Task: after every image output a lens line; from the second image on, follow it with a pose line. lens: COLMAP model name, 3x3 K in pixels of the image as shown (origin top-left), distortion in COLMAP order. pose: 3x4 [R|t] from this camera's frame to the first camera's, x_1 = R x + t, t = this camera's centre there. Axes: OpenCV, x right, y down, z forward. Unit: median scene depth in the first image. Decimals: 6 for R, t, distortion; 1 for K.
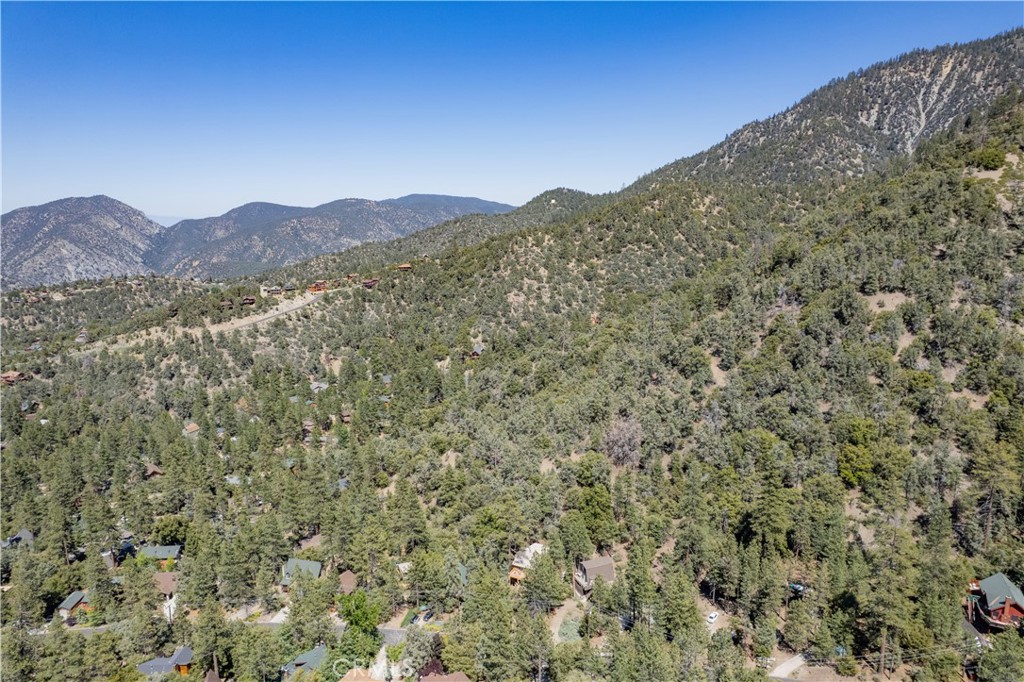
lens RADIAL K [[657.1, 0, 518.2], [0, 657.1, 343.6], [0, 0, 1]] dist [-0.055579, 0.048894]
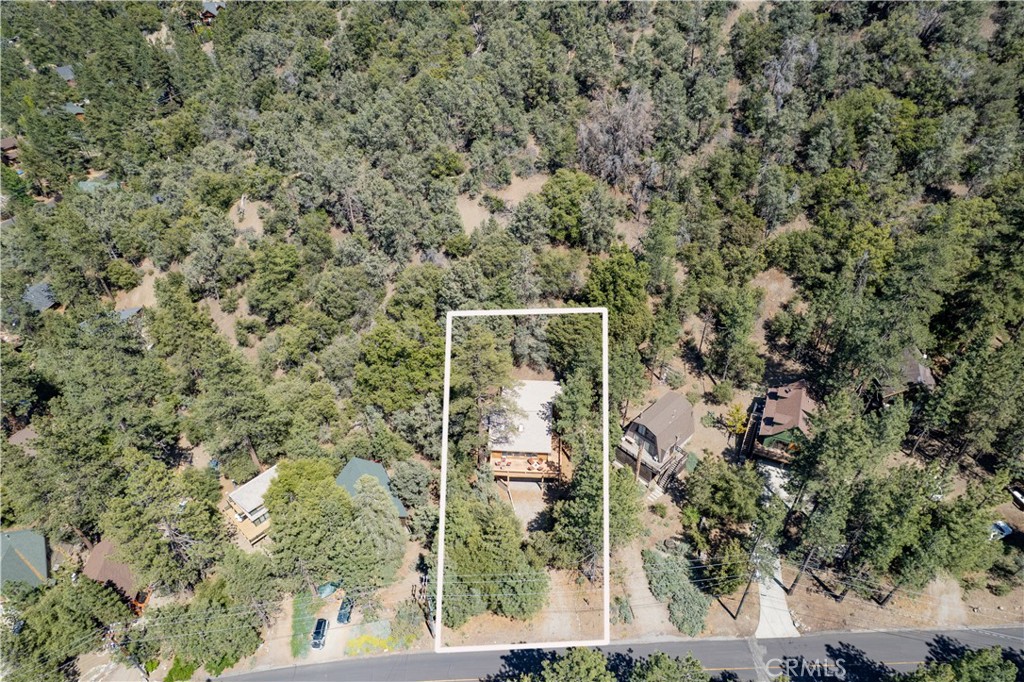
lens RADIAL K [[657.1, 0, 514.7], [0, 657.1, 341.5], [0, 0, 1]] dist [-0.055579, 0.048894]
pose [[0.930019, -0.234820, 0.282708, -0.077856], [0.076128, 0.875658, 0.476894, 0.031519], [-0.359539, -0.421998, 0.832255, 0.455056]]
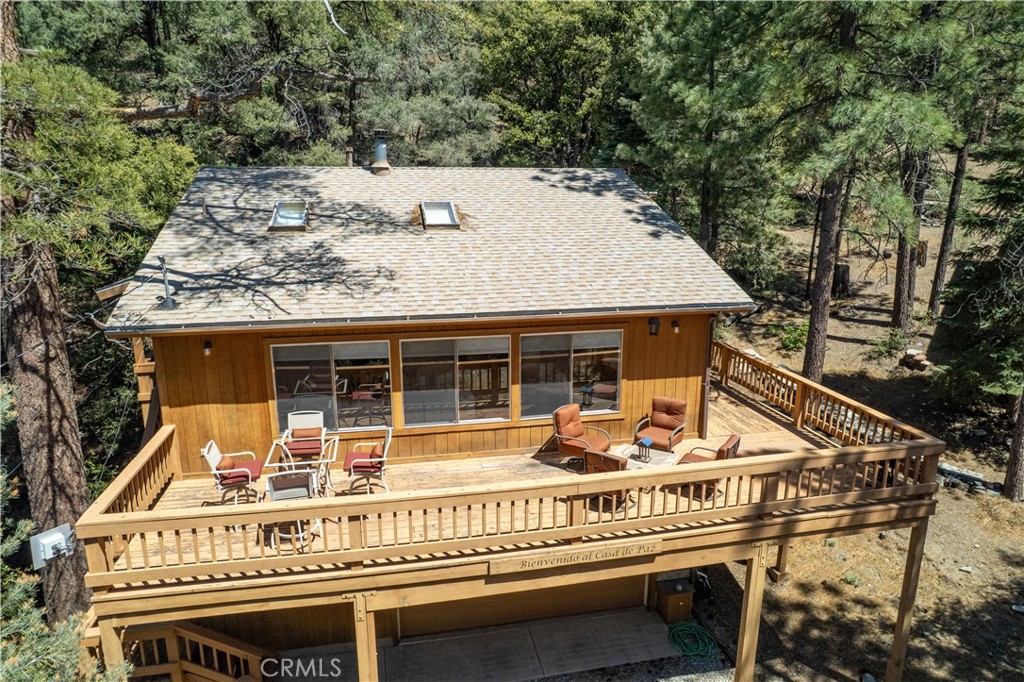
lens RADIAL K [[657.1, 0, 518.7], [0, 657.1, 339.9], [0, 0, 1]] dist [-0.055579, 0.048894]
pose [[0.796449, -0.130406, 0.590477, -0.009298], [0.123011, 0.990992, 0.052940, 0.245941], [-0.592062, 0.030472, 0.805316, 0.687867]]
